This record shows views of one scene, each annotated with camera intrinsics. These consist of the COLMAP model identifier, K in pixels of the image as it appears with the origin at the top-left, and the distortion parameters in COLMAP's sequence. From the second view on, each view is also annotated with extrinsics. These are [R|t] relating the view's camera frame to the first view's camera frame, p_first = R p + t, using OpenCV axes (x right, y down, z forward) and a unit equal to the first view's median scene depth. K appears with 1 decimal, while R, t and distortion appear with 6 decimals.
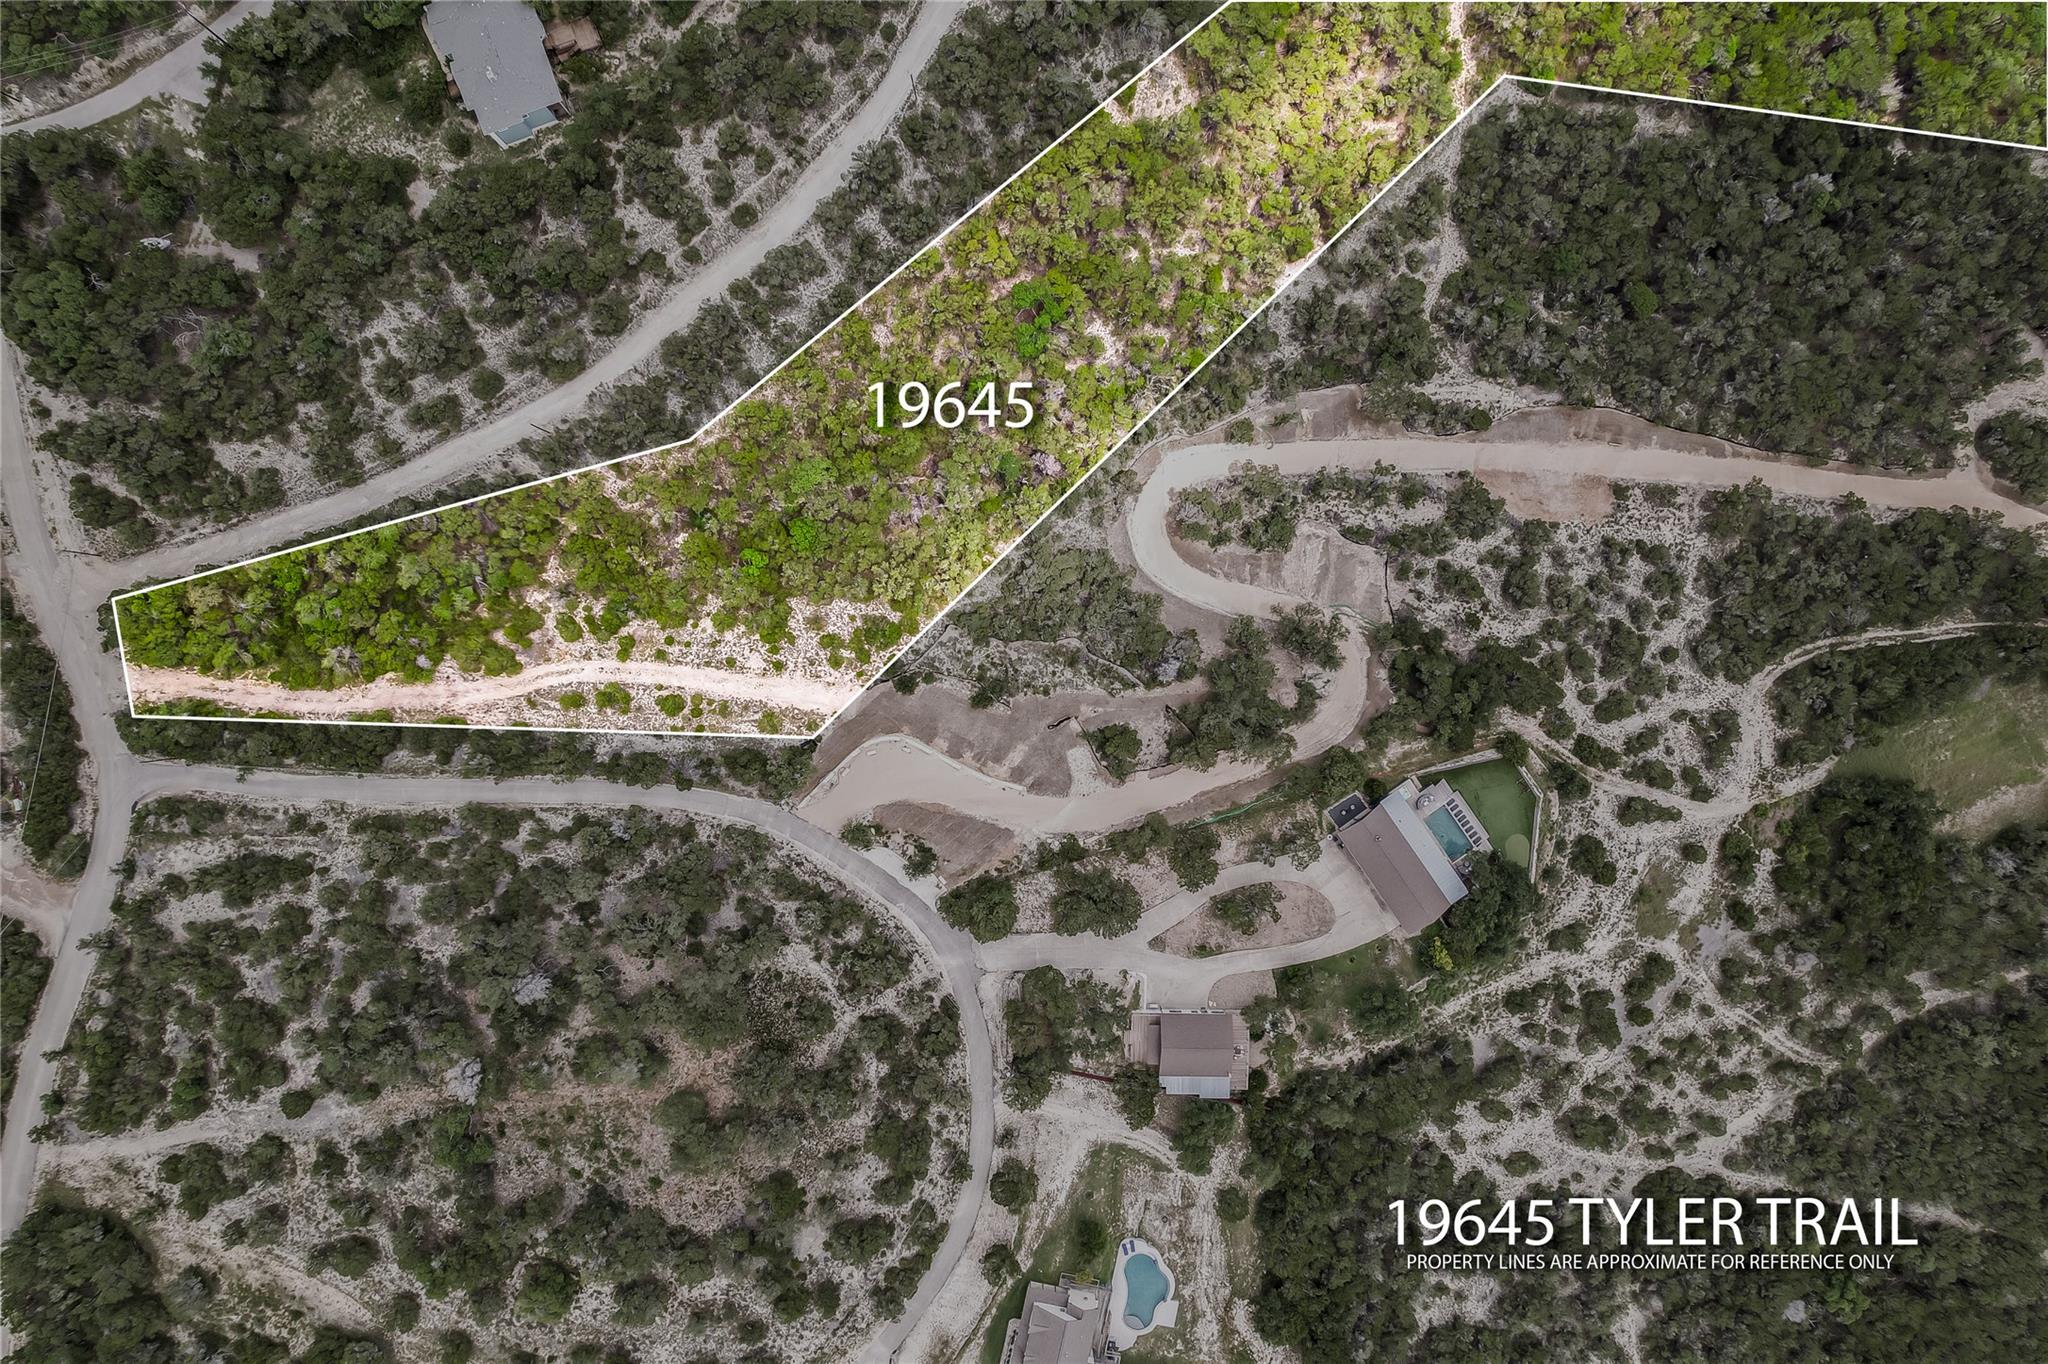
lens RADIAL K [[1308.4, 0, 1040.5], [0, 1308.4, 674.2], [0, 0, 1]] dist [-0.079221, 0.070533]
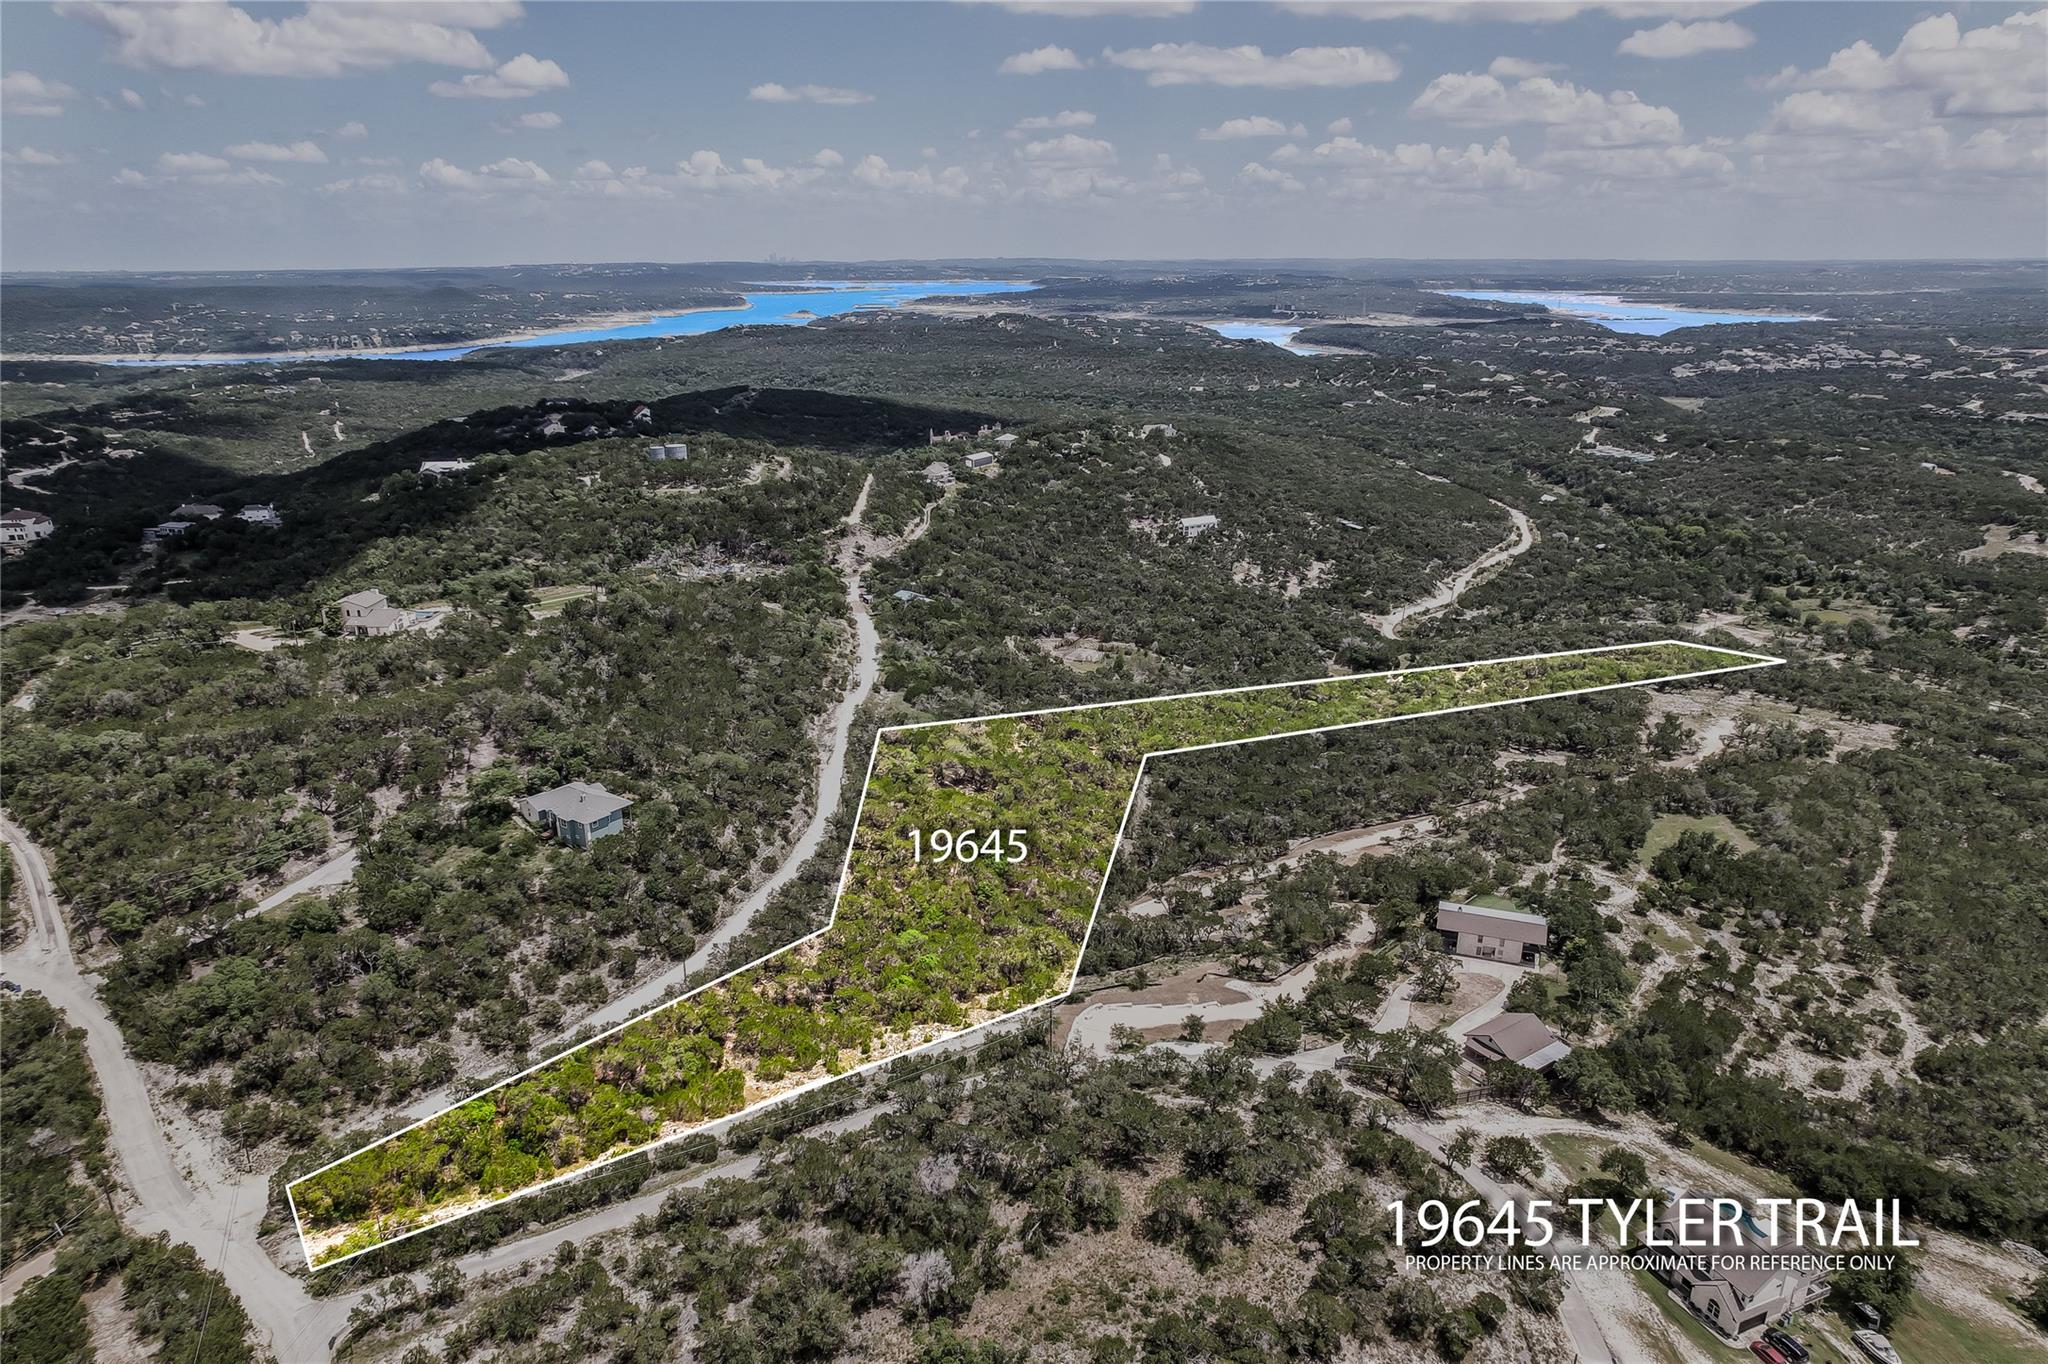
lens RADIAL K [[1308.4, 0, 1040.5], [0, 1308.4, 674.2], [0, 0, 1]] dist [-0.079221, 0.070533]
pose [[0.819894, -0.186761, 0.541196, -0.700182], [0.572295, 0.241196, -0.783775, 0.822416], [0.015845, 0.952337, 0.304638, 0.414058]]
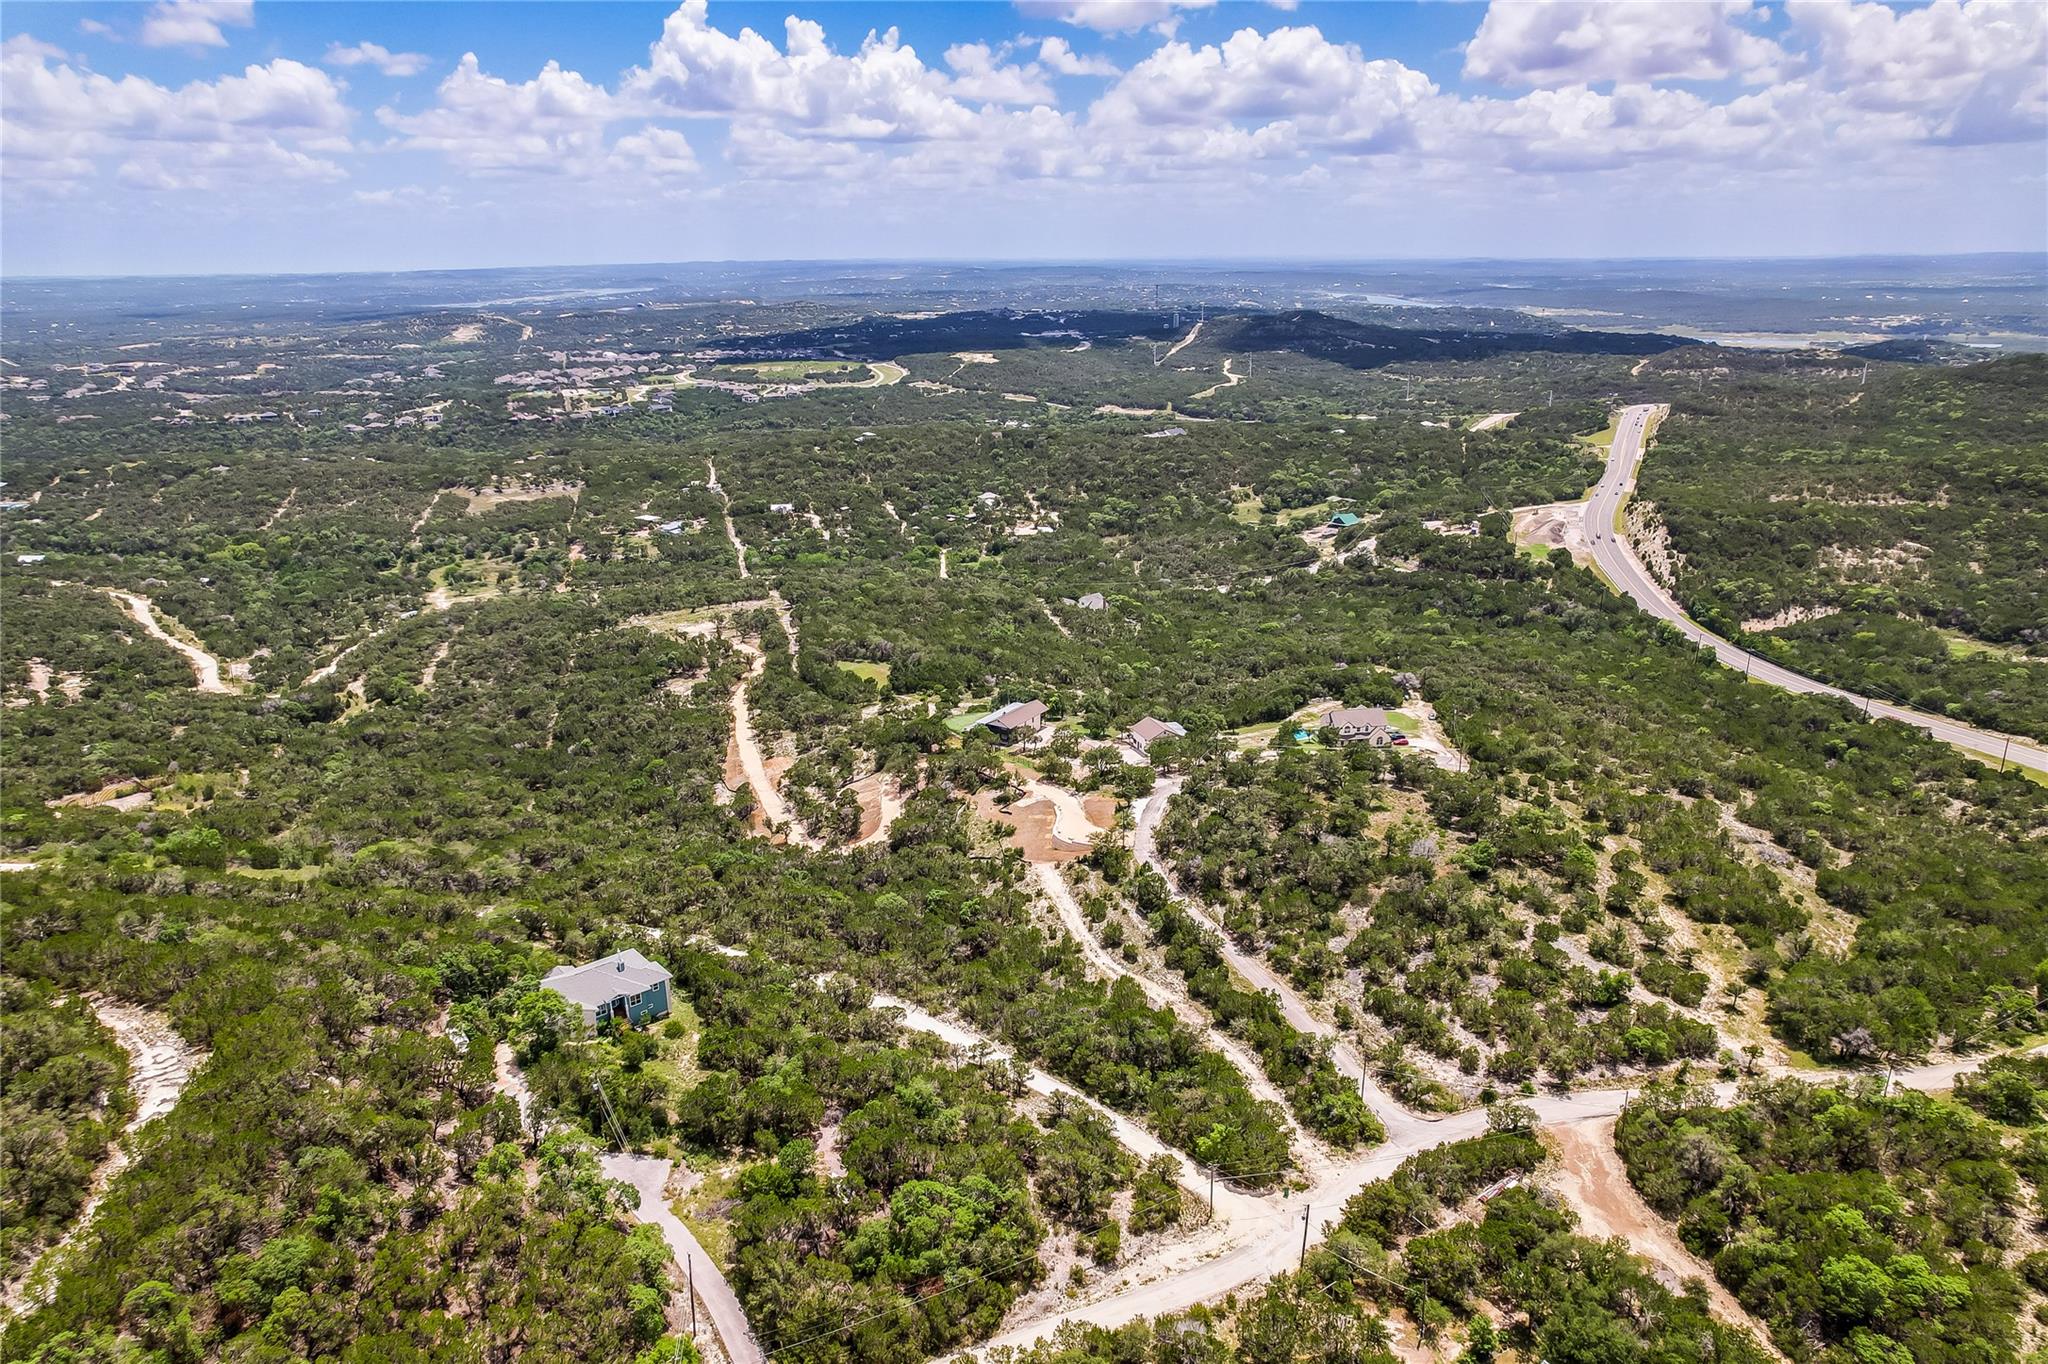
lens RADIAL K [[1322.8, 0, 1024.0], [0, 1322.8, 682.0], [0, 0, 1]] dist [-0.079535, 0.073874]
pose [[-0.361720, -0.291967, 0.885389, -1.341854], [0.932090, -0.132751, 0.337023, -0.446775], [0.019137, 0.947171, 0.320158, 0.394516]]
